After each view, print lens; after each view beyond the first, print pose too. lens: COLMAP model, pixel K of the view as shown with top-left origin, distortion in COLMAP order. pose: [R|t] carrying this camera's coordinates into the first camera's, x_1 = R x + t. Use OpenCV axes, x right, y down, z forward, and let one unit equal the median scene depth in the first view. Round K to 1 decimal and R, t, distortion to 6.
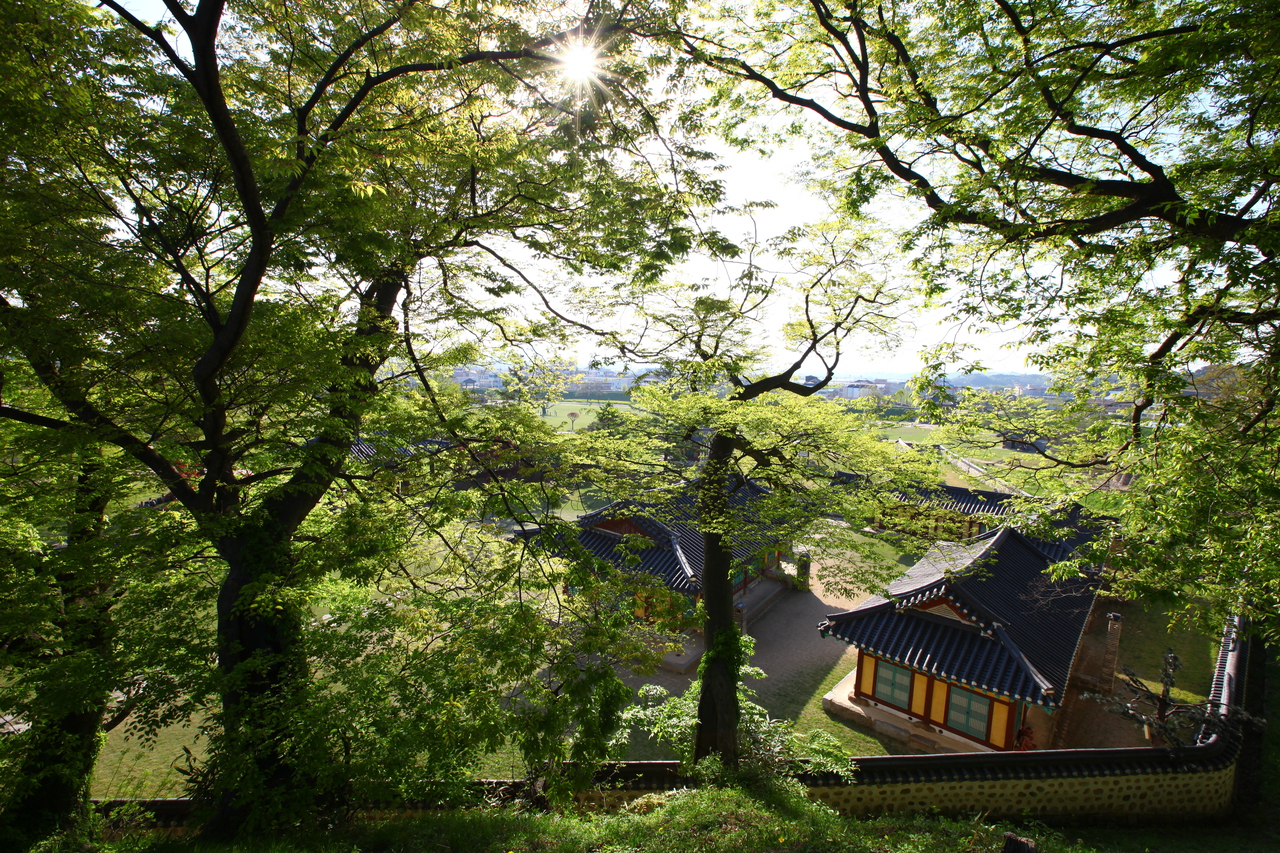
lens RADIAL K [[592.0, 0, 644.7], [0, 592.0, 424.6], [0, 0, 1]] dist [-0.036206, 0.013367]
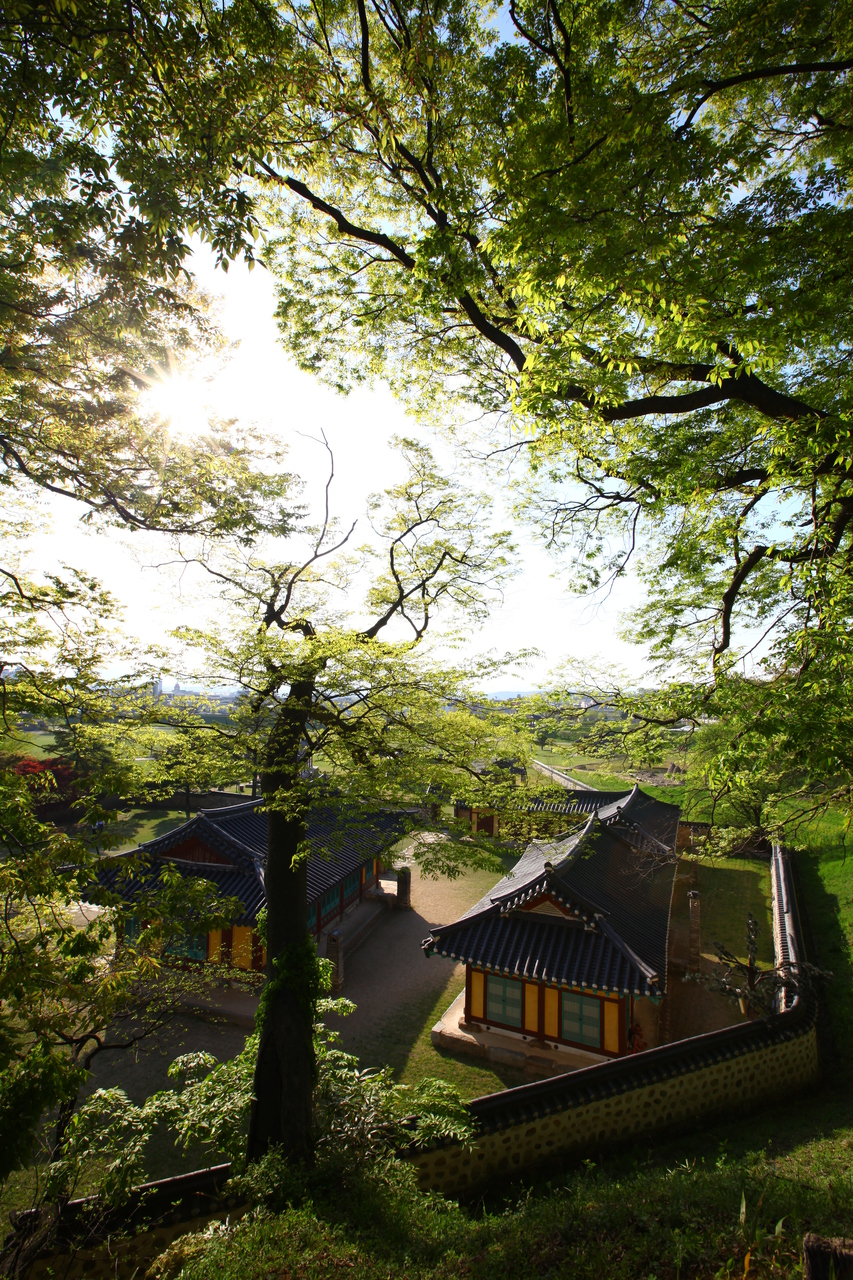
lens RADIAL K [[592.0, 0, 426.5], [0, 592.0, 640.0], [0, 0, 1]] dist [-0.036206, 0.013367]
pose [[0.952333, 0.007846, 0.304959, 0.030524], [0.047006, 0.983957, -0.172104, 0.047320], [-0.301417, 0.178235, 0.936686, 0.093268]]
